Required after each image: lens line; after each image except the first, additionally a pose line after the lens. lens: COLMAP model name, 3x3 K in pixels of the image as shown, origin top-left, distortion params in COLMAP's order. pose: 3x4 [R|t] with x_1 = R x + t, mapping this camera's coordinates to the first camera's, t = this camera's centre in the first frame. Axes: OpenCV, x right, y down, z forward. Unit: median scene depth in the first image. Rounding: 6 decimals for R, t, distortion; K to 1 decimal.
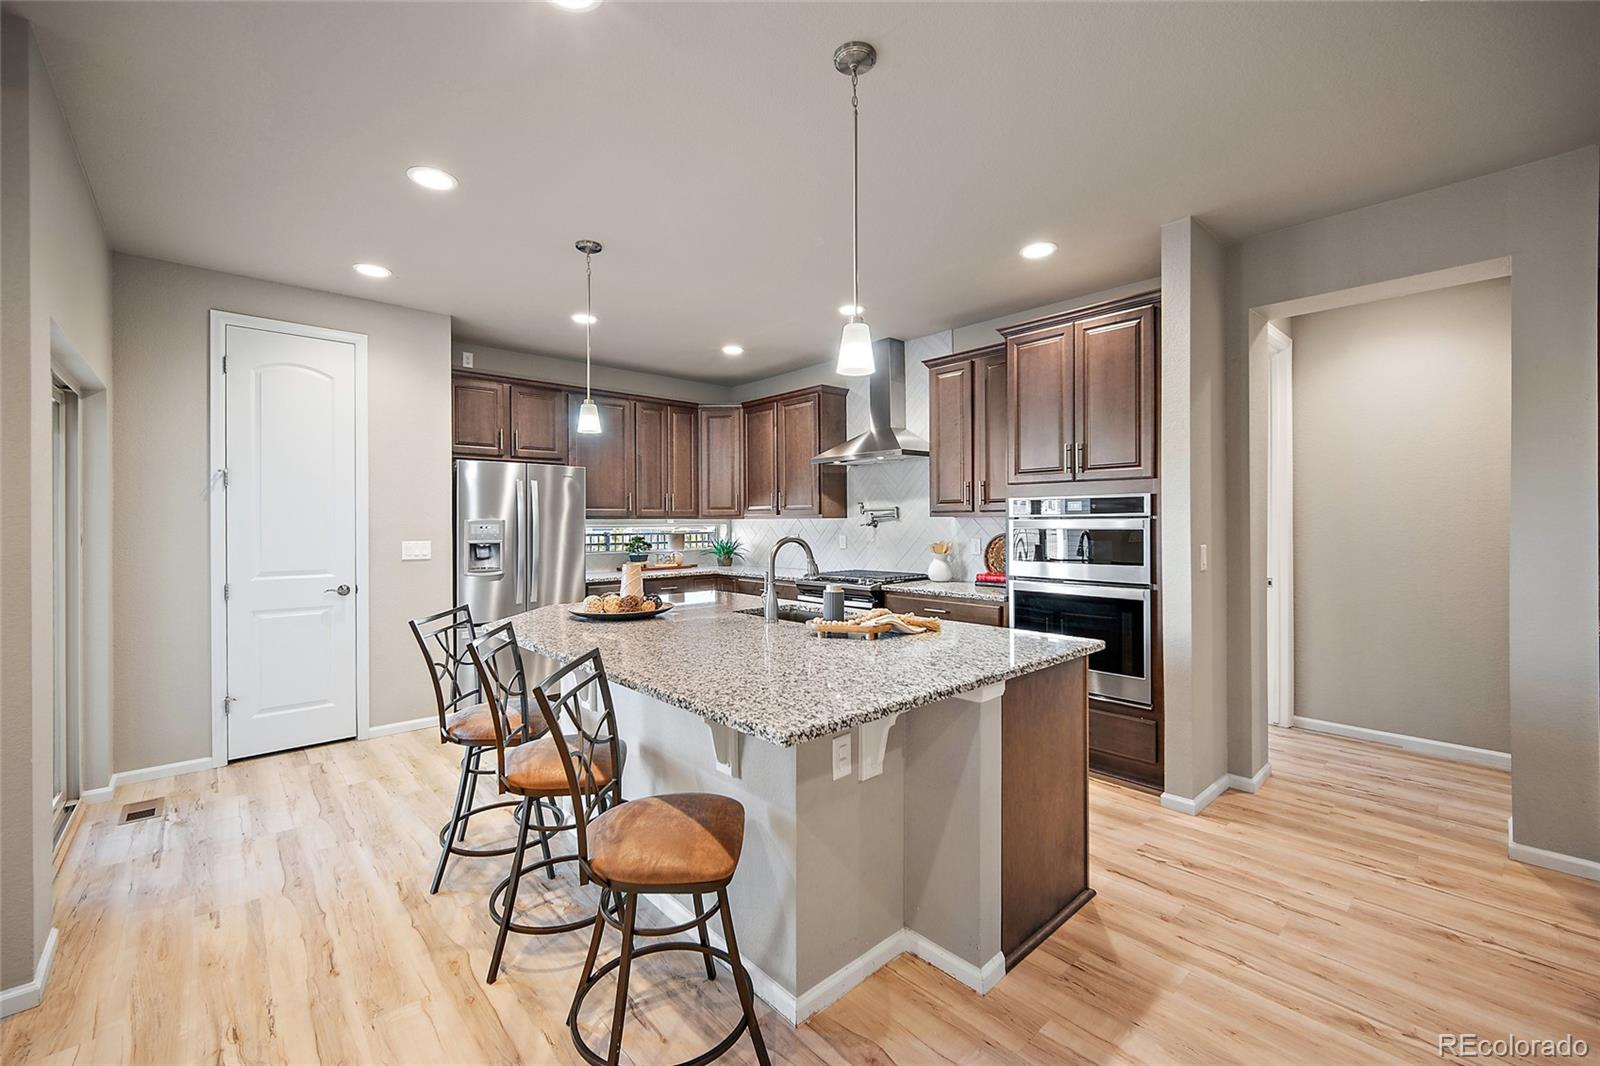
lens RADIAL K [[630.7, 0, 799.3], [0, 630.7, 523.8], [0, 0, 1]] dist [-0.006178, -0.000210]
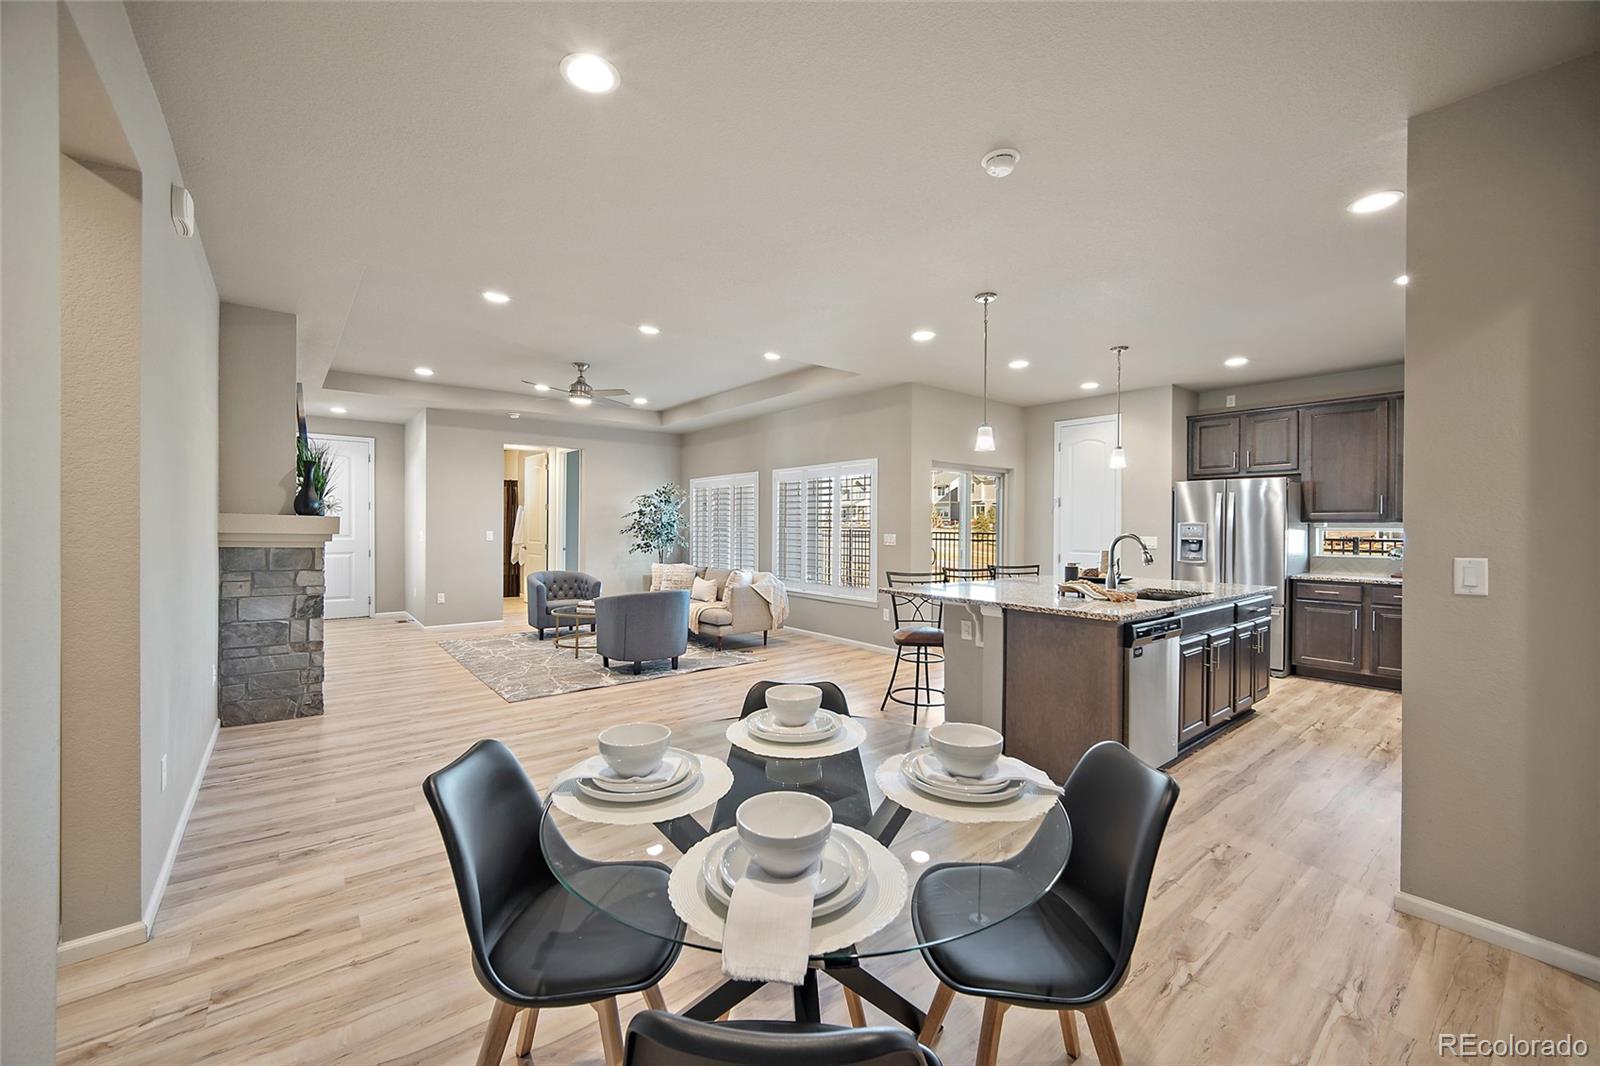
lens RADIAL K [[630.7, 0, 795.0], [0, 630.7, 528.9], [0, 0, 1]] dist [-0.006178, -0.000210]
pose [[-0.063380, 0.009257, -0.997947, 1.072151], [-0.007496, 0.999924, 0.009751, -0.000424], [0.997961, 0.008098, -0.063306, 0.240231]]
